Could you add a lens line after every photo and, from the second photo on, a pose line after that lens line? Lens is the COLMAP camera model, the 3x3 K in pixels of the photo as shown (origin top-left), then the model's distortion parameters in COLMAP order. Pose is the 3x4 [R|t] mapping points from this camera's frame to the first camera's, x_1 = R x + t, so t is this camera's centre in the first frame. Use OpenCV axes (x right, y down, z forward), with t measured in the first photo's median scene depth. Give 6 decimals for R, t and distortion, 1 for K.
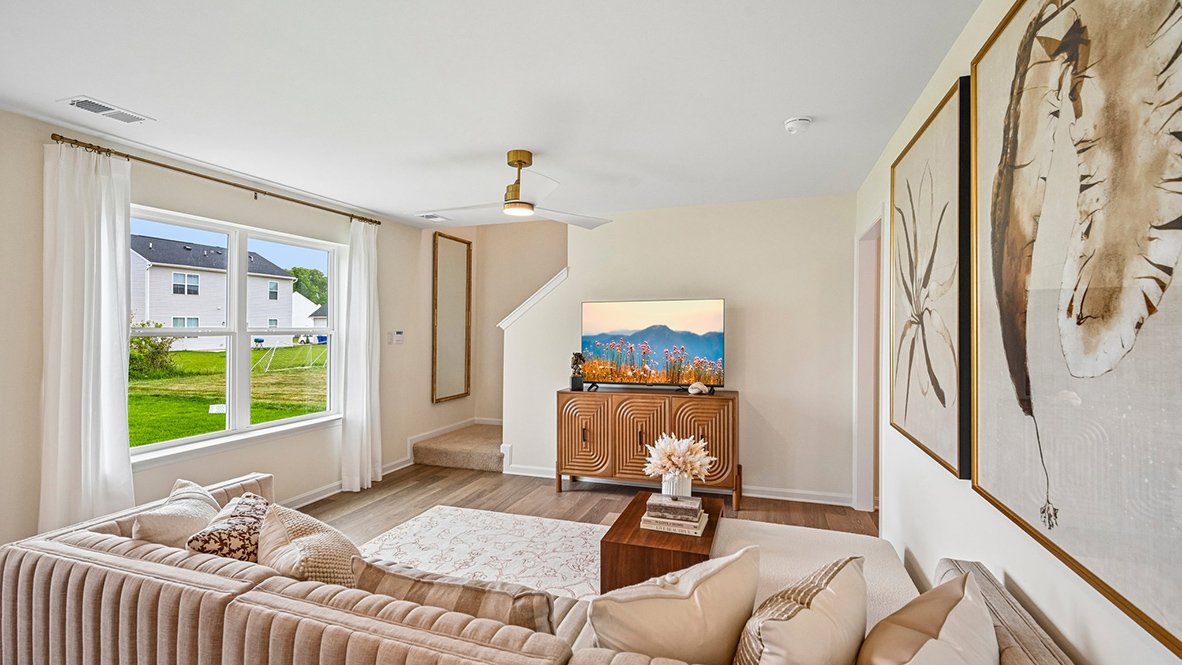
lens RADIAL K [[525.9, 0, 589.8], [0, 525.9, 327.9], [0, 0, 1]] dist [-0.001119, 0.000535]
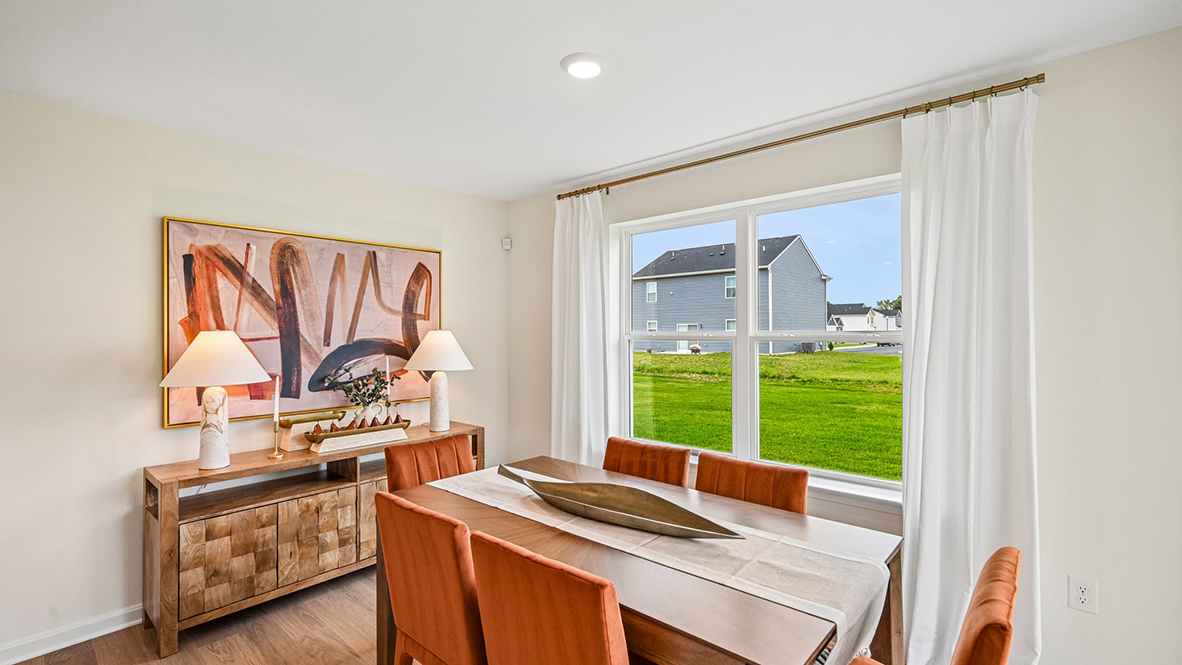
lens RADIAL K [[525.9, 0, 589.8], [0, 525.9, 327.9], [0, 0, 1]] dist [-0.001119, 0.000535]
pose [[-0.396342, -0.006061, -0.918083, 0.178267], [0.007140, 0.999928, -0.009684, 0.005034], [0.918075, -0.010393, -0.396270, 1.130590]]
